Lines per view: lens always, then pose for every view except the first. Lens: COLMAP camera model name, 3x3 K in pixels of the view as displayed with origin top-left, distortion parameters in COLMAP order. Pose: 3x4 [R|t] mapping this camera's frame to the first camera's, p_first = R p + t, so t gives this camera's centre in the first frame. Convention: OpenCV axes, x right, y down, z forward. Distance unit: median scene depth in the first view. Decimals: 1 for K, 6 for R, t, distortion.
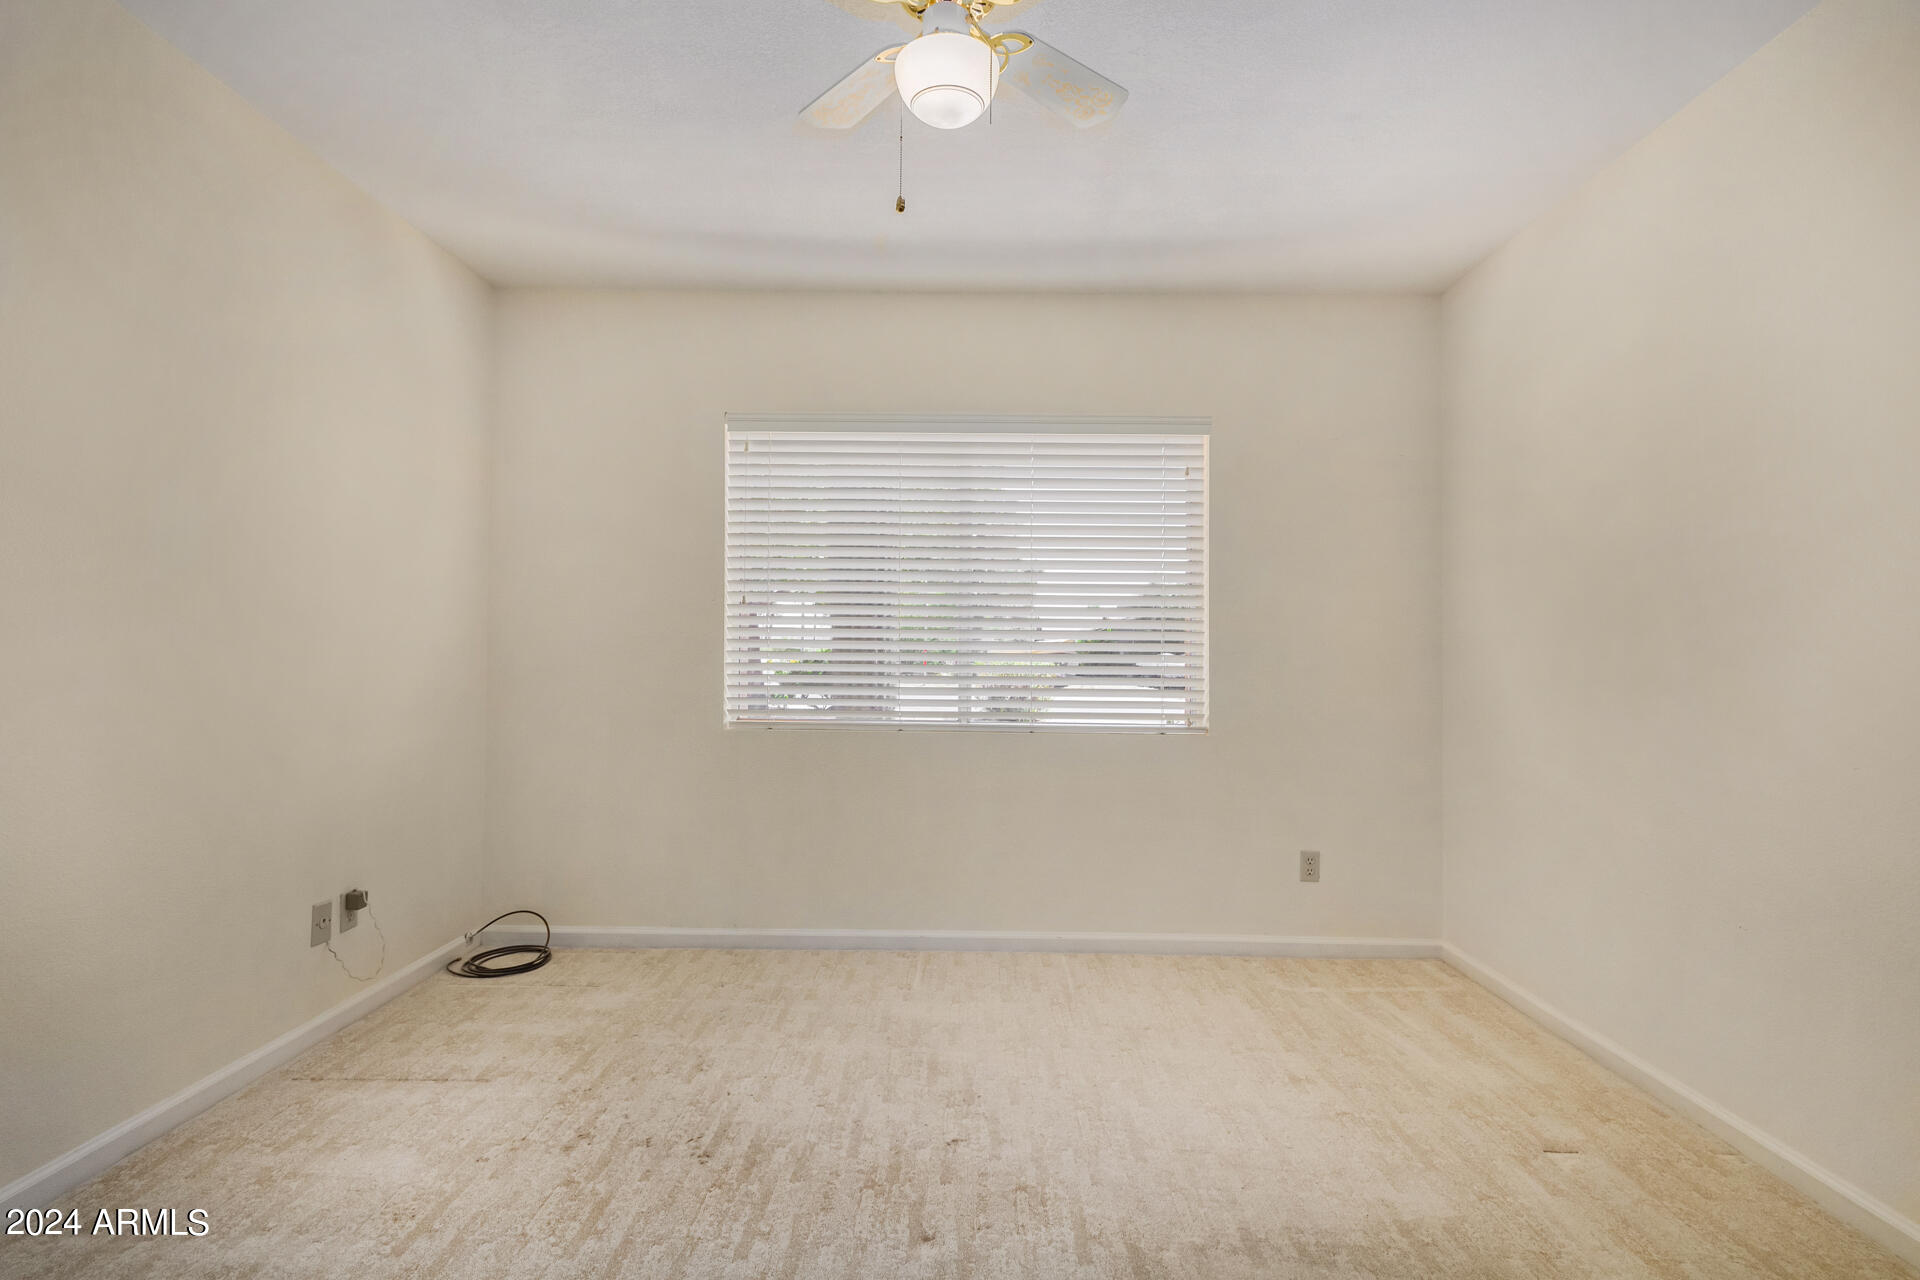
lens RADIAL K [[889.1, 0, 956.1], [0, 889.1, 647.6], [0, 0, 1]] dist [0.005015, 0.000549]
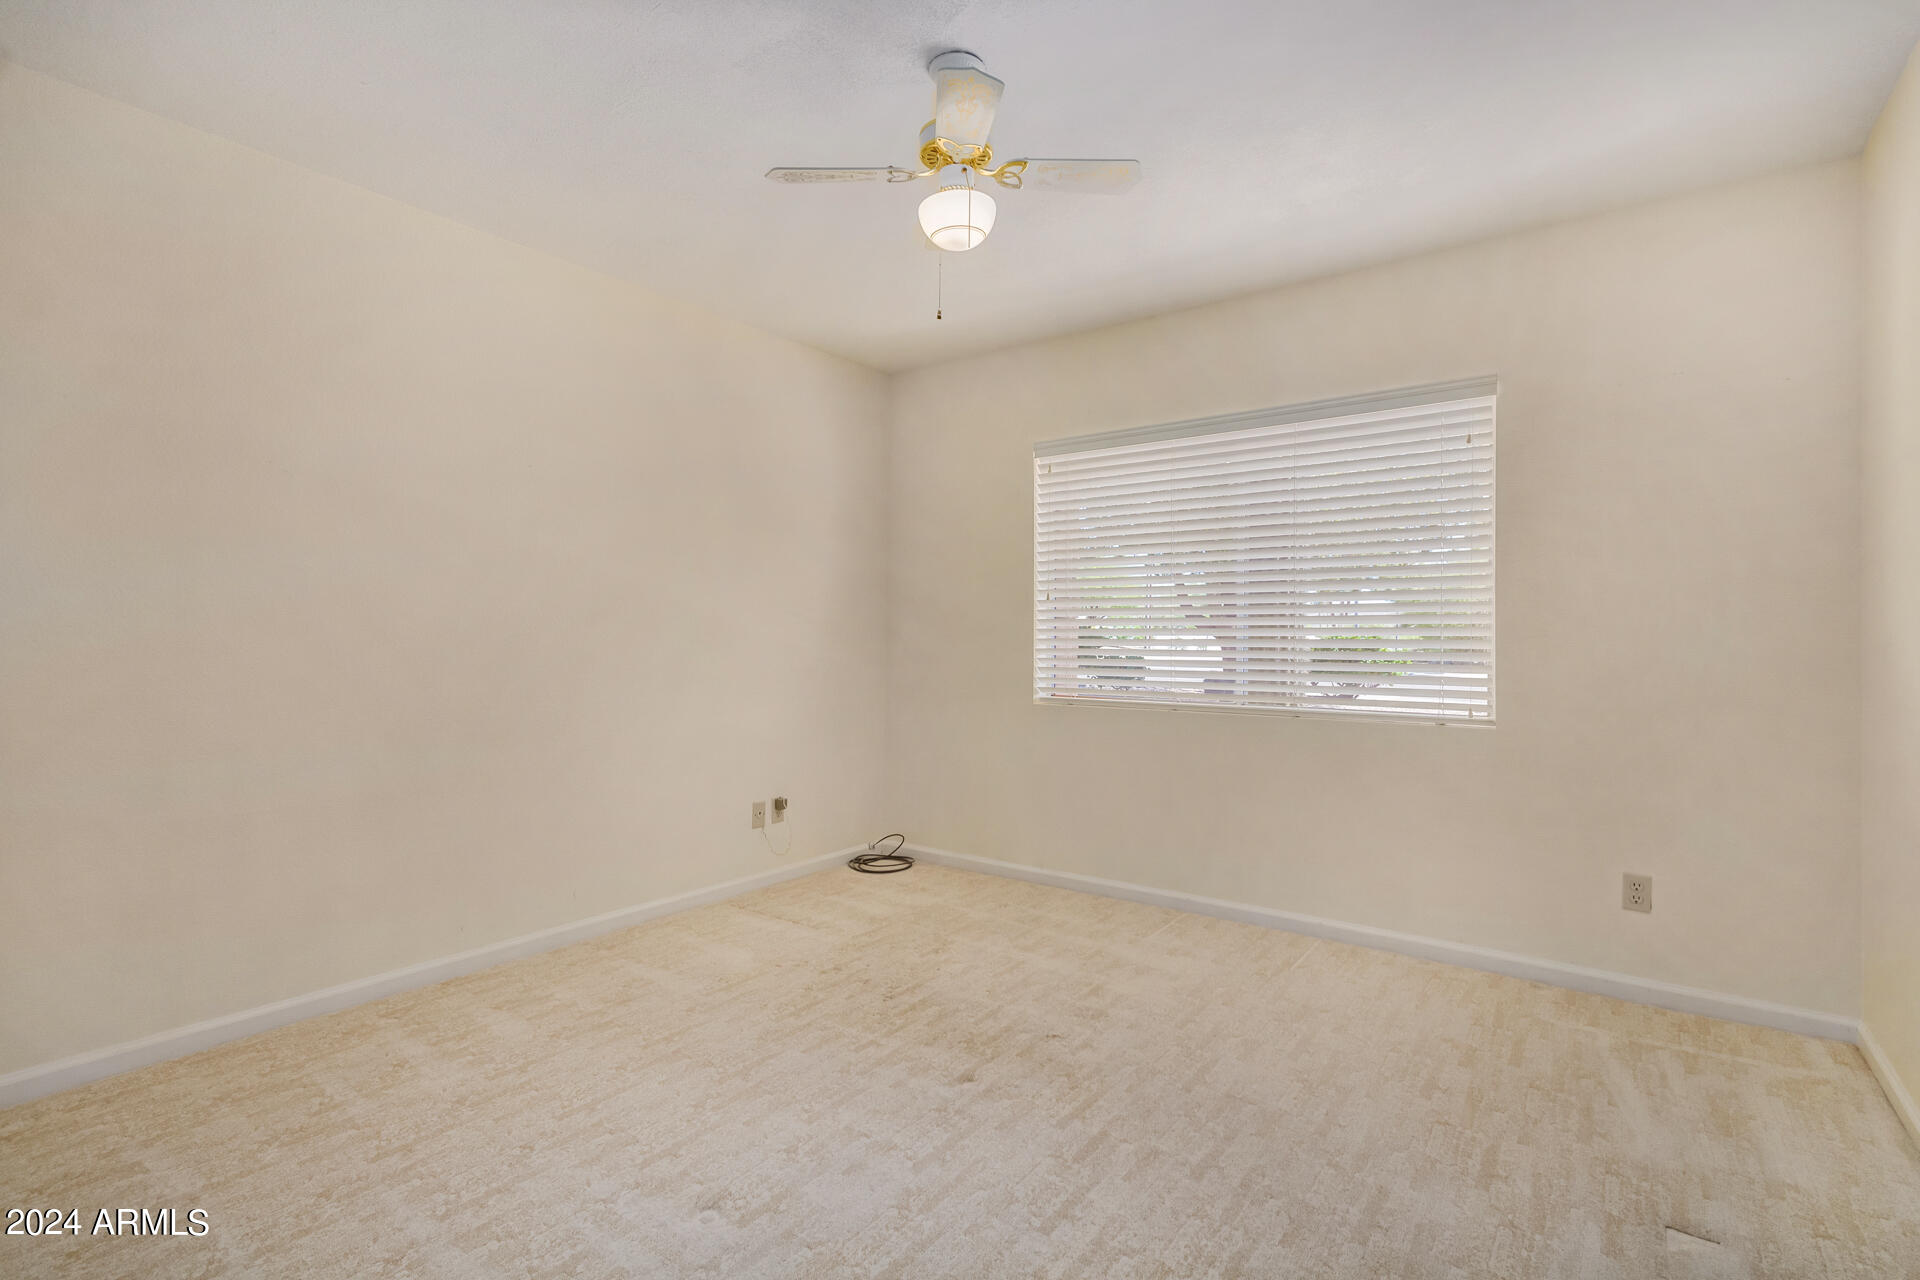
lens RADIAL K [[887.5, 0, 962.4], [0, 887.5, 637.1], [0, 0, 1]] dist [0.002941, -0.000498]
pose [[0.811020, -0.008233, -0.584960, 0.406370], [0.010365, 0.999946, 0.000297, -0.000546], [0.584926, -0.006304, 0.811062, -0.045953]]
